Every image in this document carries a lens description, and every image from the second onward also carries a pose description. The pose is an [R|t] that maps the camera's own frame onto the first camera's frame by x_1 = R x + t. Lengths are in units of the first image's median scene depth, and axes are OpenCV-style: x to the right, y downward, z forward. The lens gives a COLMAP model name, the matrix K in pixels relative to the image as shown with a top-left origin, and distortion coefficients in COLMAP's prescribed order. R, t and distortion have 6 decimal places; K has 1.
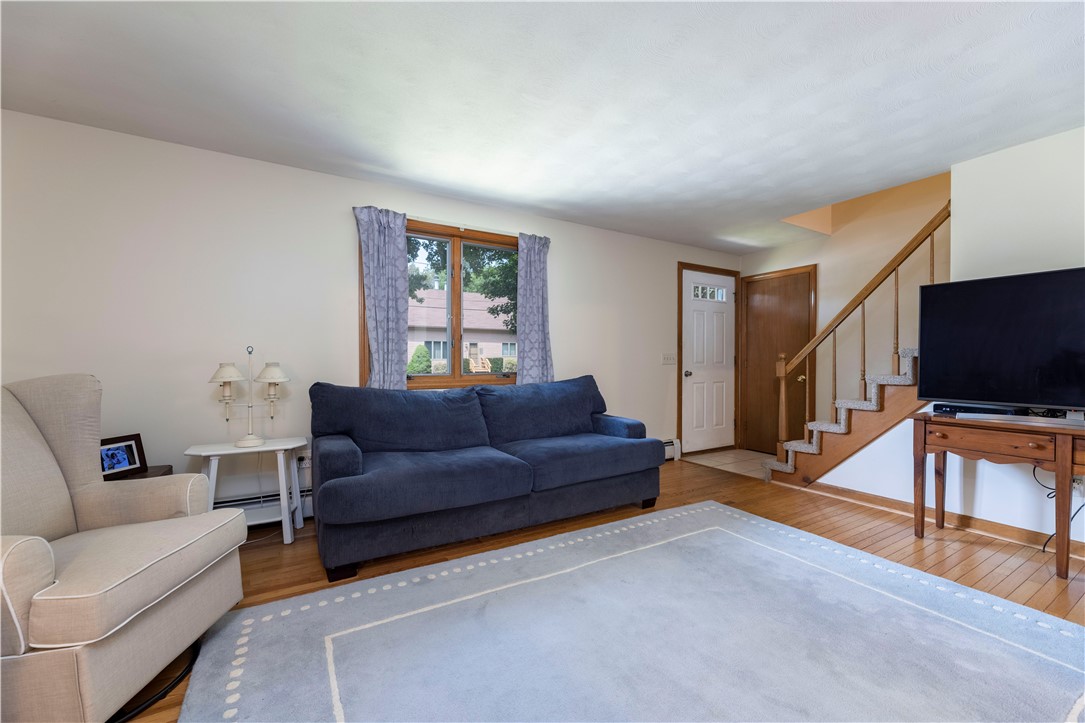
lens RADIAL K [[434.3, 0, 542.5], [0, 434.3, 361.5], [0, 0, 1]] dist [0.000554, 0.000157]
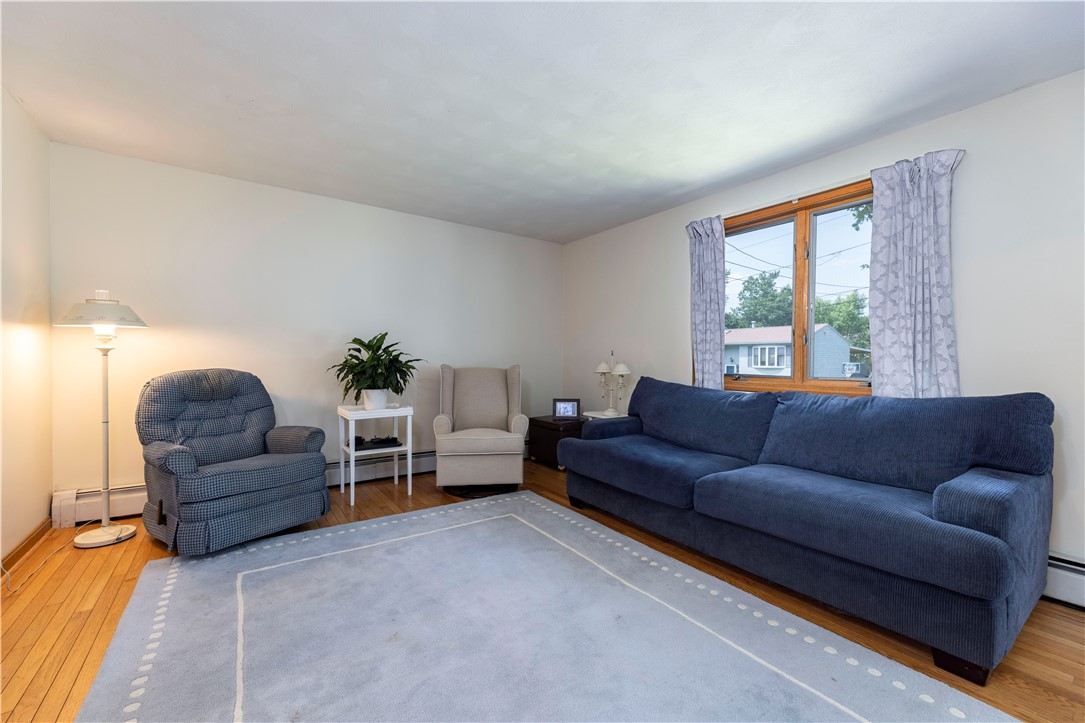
lens RADIAL K [[434.3, 0, 542.5], [0, 434.3, 361.5], [0, 0, 1]] dist [0.000554, 0.000157]
pose [[0.079410, -0.000179, -0.996842, 0.909355], [-0.016132, 0.999869, -0.001465, 0.013154], [0.996712, 0.016197, 0.079396, 0.701054]]
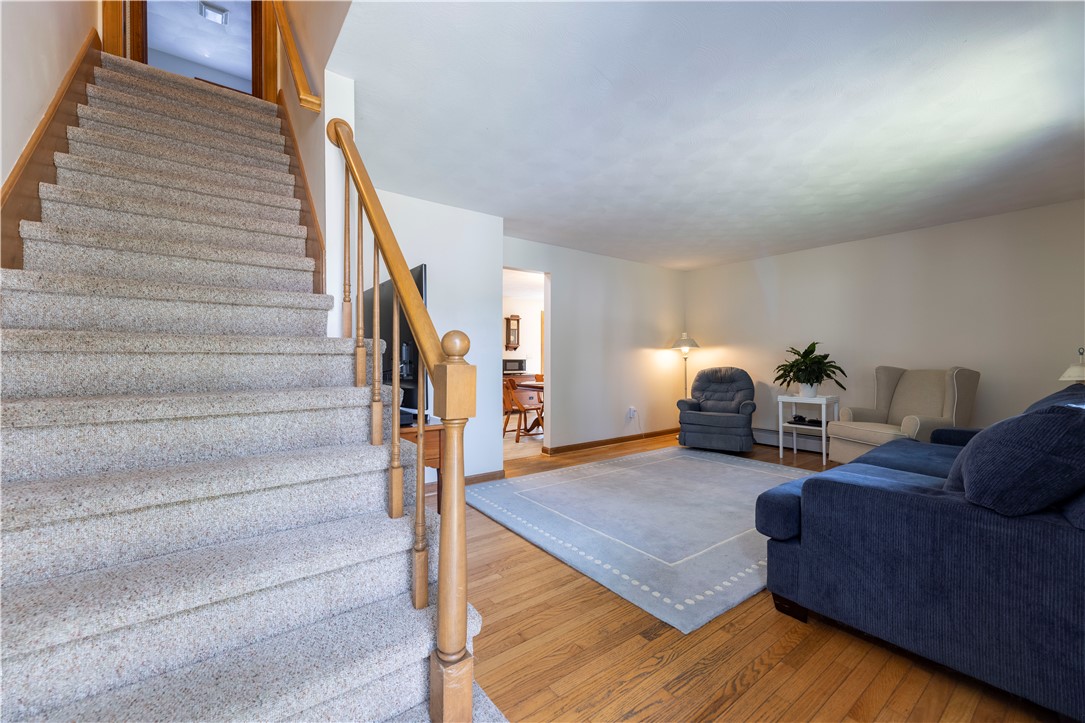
lens RADIAL K [[434.3, 0, 542.5], [0, 434.3, 361.5], [0, 0, 1]] dist [0.000554, 0.000157]
pose [[-0.993683, 0.000894, -0.112216, 0.867900], [-0.000243, 0.999949, 0.010111, -0.006100], [0.112219, 0.010074, -0.993632, 2.107550]]
